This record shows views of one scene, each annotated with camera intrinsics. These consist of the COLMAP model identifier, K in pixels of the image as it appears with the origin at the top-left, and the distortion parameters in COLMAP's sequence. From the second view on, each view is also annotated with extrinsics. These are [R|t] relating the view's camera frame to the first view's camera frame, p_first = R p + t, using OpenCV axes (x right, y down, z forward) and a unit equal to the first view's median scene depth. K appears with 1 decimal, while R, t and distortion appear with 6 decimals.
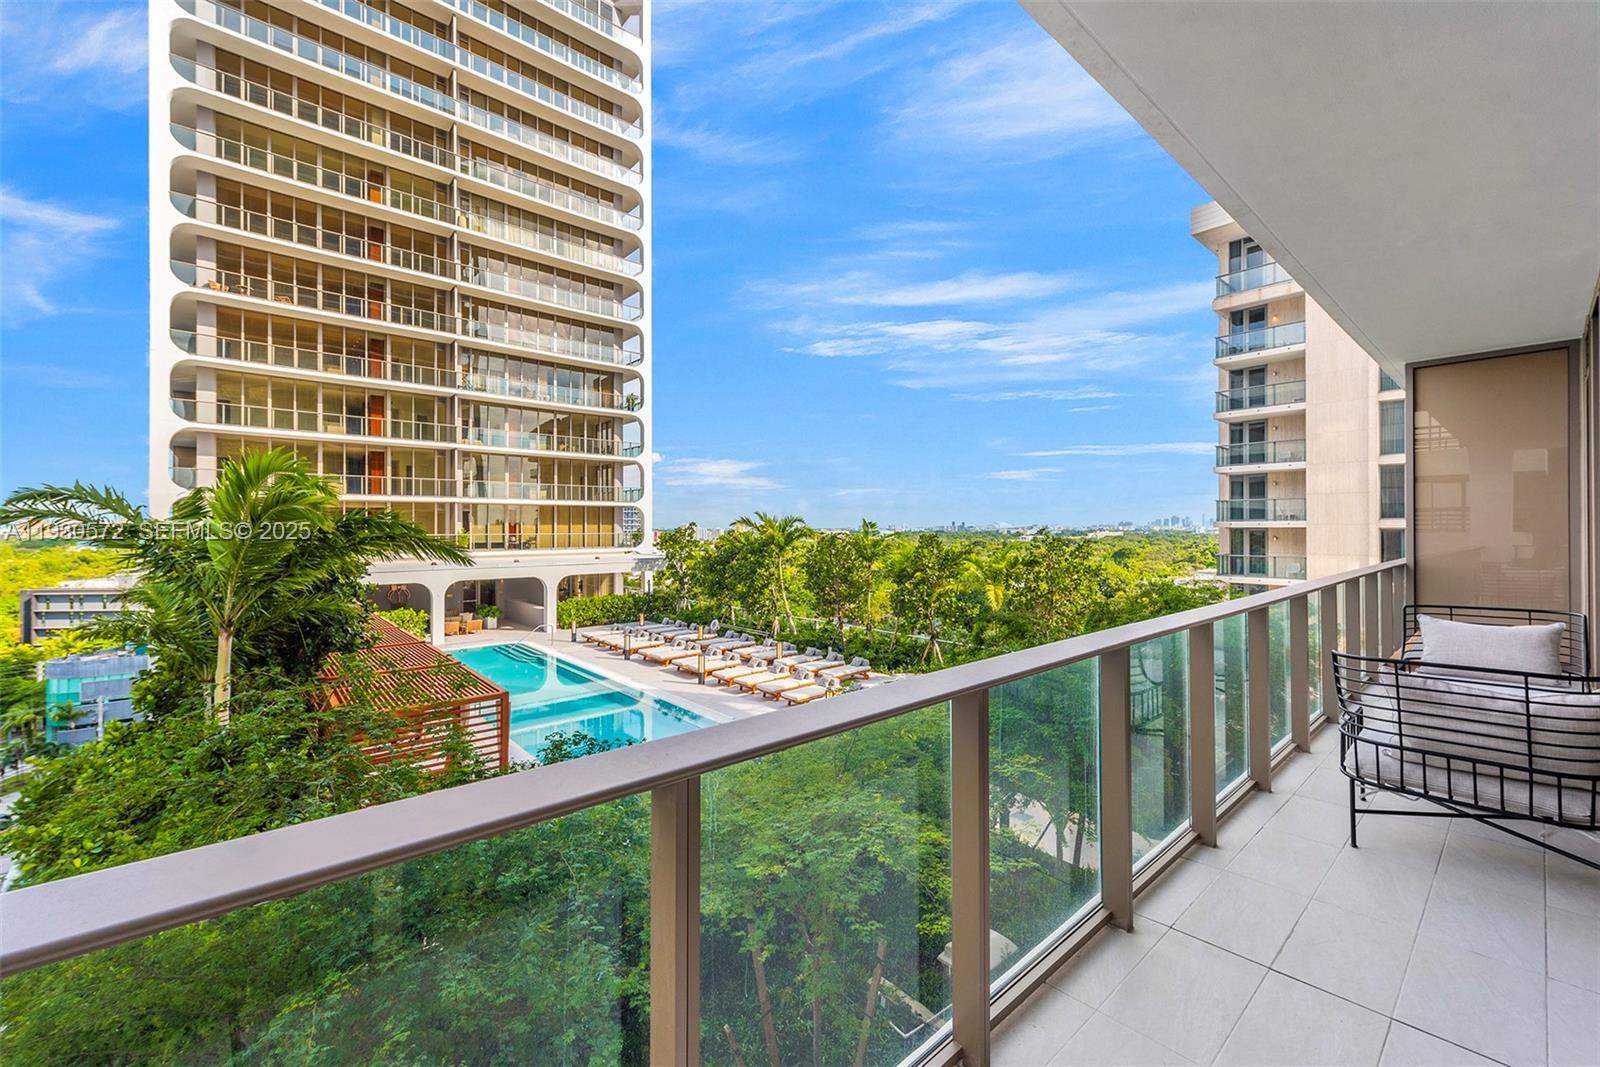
lens RADIAL K [[636.2, 0, 800.1], [0, 636.2, 533.5], [0, 0, 1]] dist [0.011339, -0.001249]
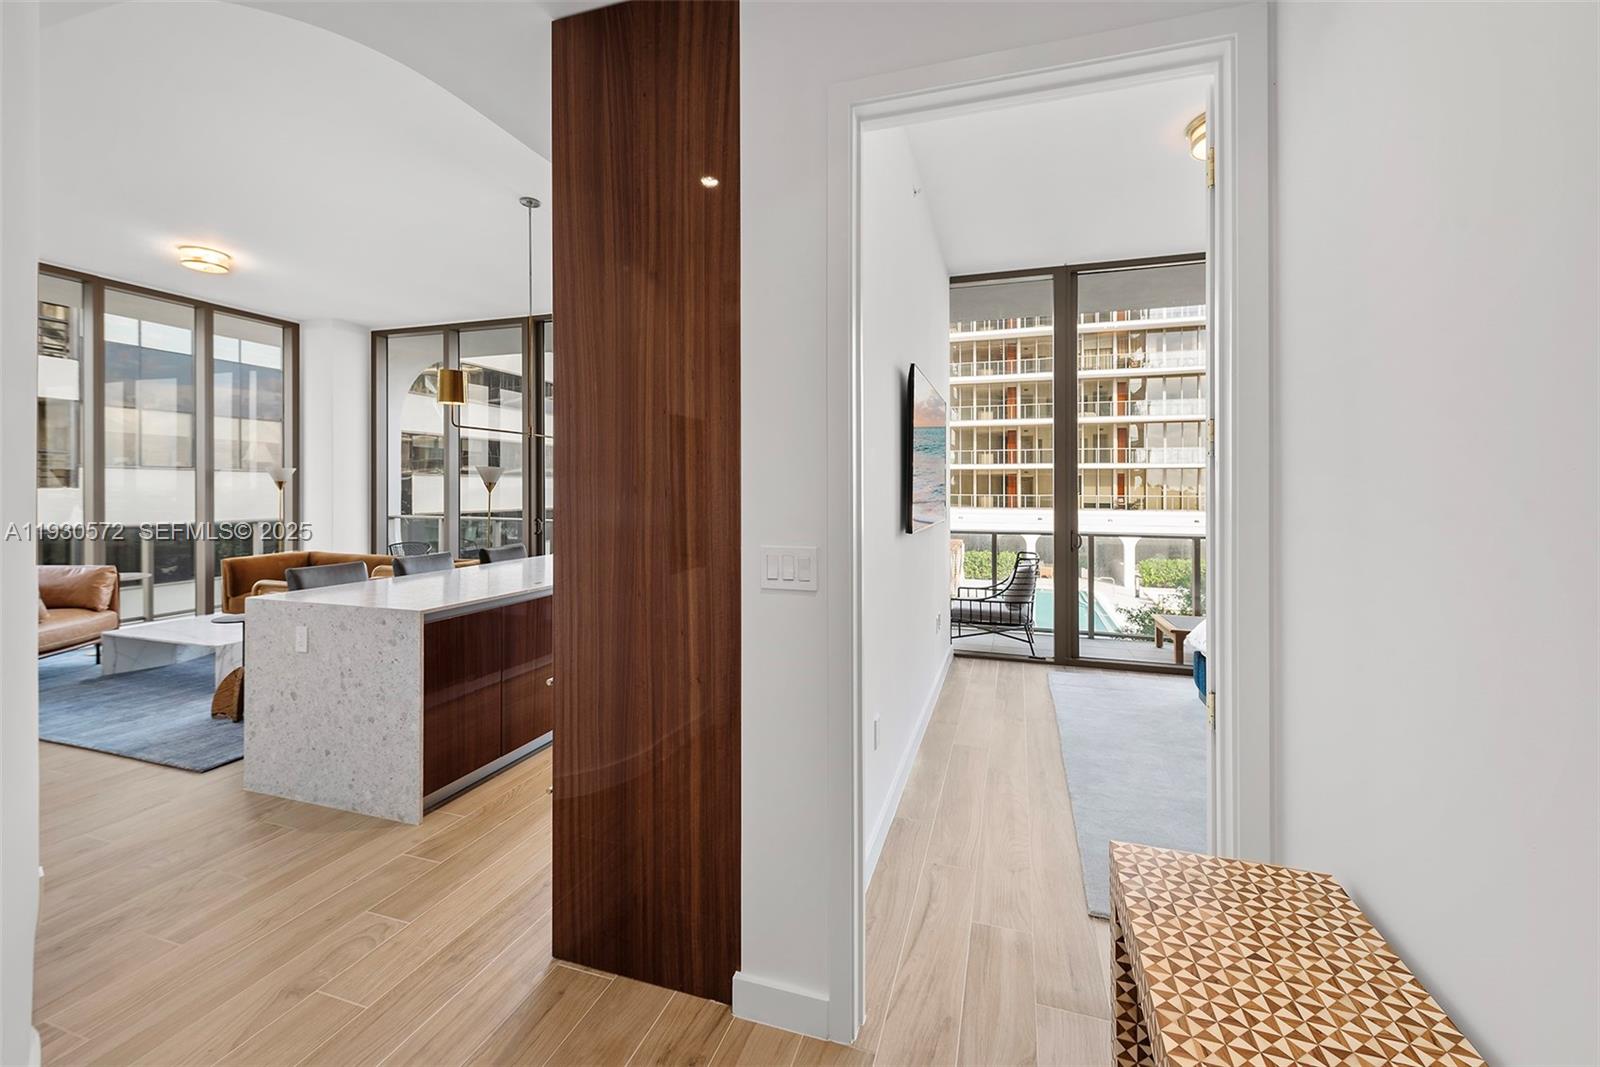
lens RADIAL K [[636.2, 0, 810.7], [0, 636.2, 486.9], [0, 0, 1]] dist [0.011339, -0.001249]
pose [[0.514615, -0.000284, -0.857421, 0.233751], [-0.011639, 0.999905, -0.007317, 0.000399], [0.857342, 0.013745, 0.514563, -0.008271]]
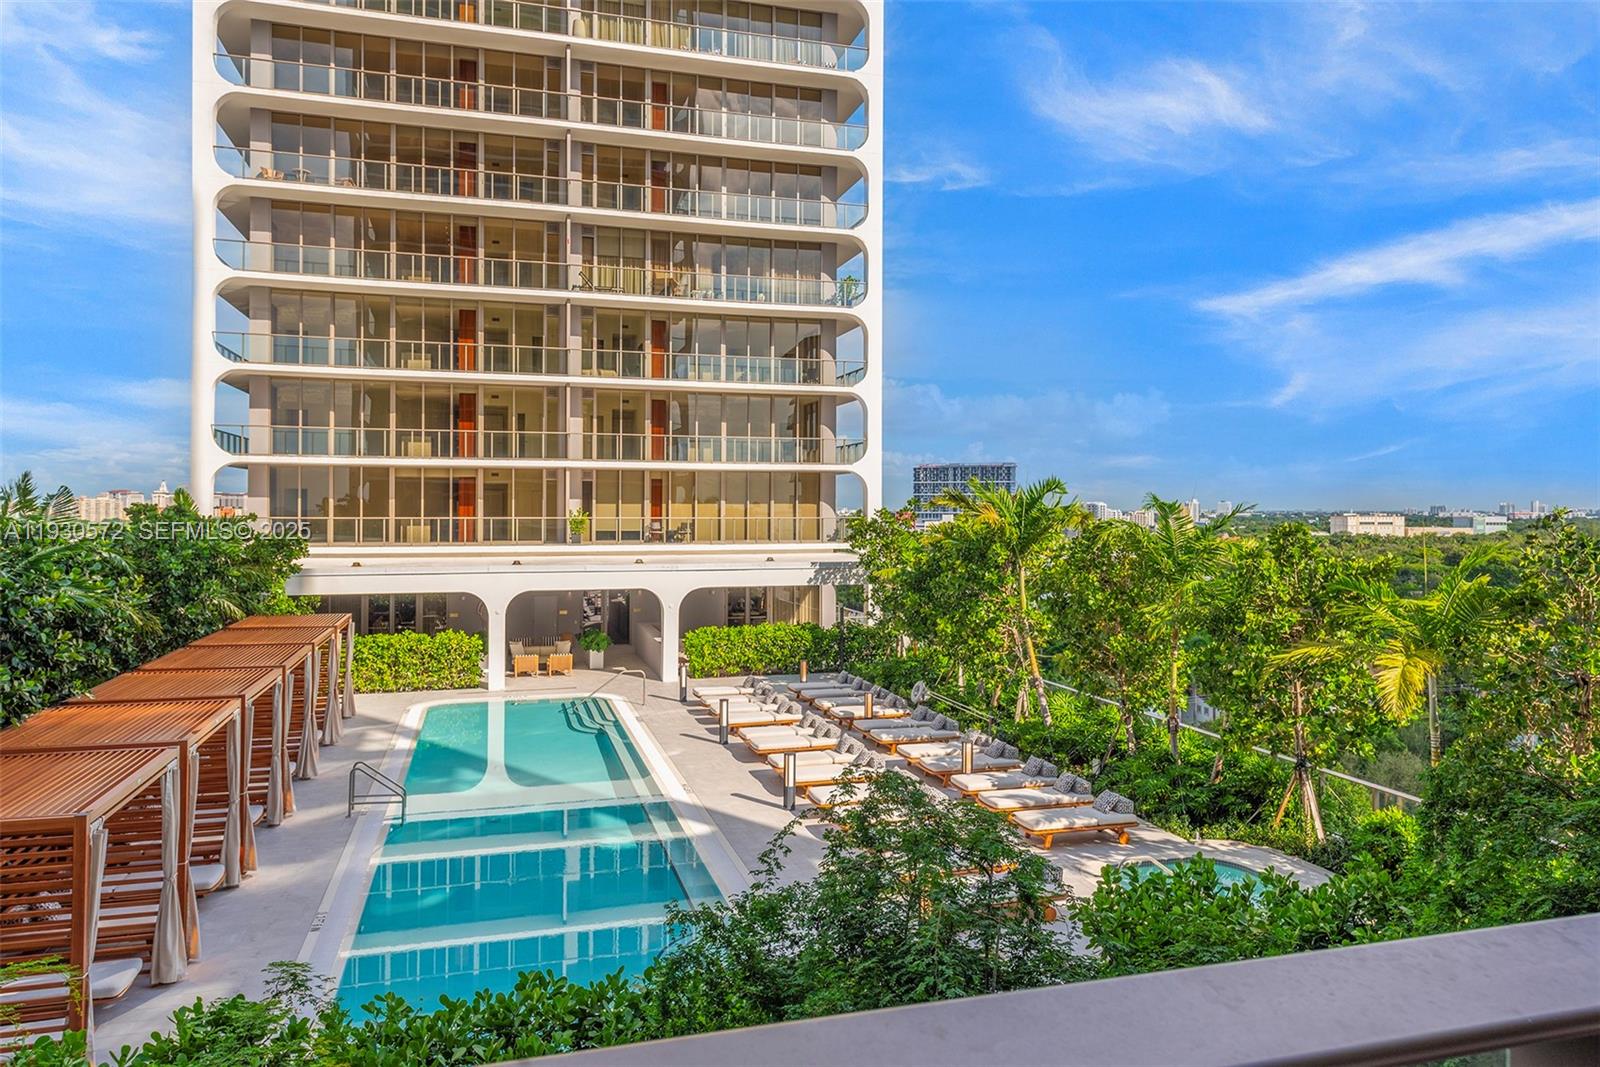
lens RADIAL K [[1082.9, 0, 798.6], [0, 1082.9, 502.8], [0, 0, 1]] dist [0.037639, -0.005777]
pose [[0.902978, 0.003211, -0.429674, 0.143750], [-0.010413, 0.999842, -0.014411, -0.000245], [0.429560, 0.017487, 0.902869, 0.122578]]
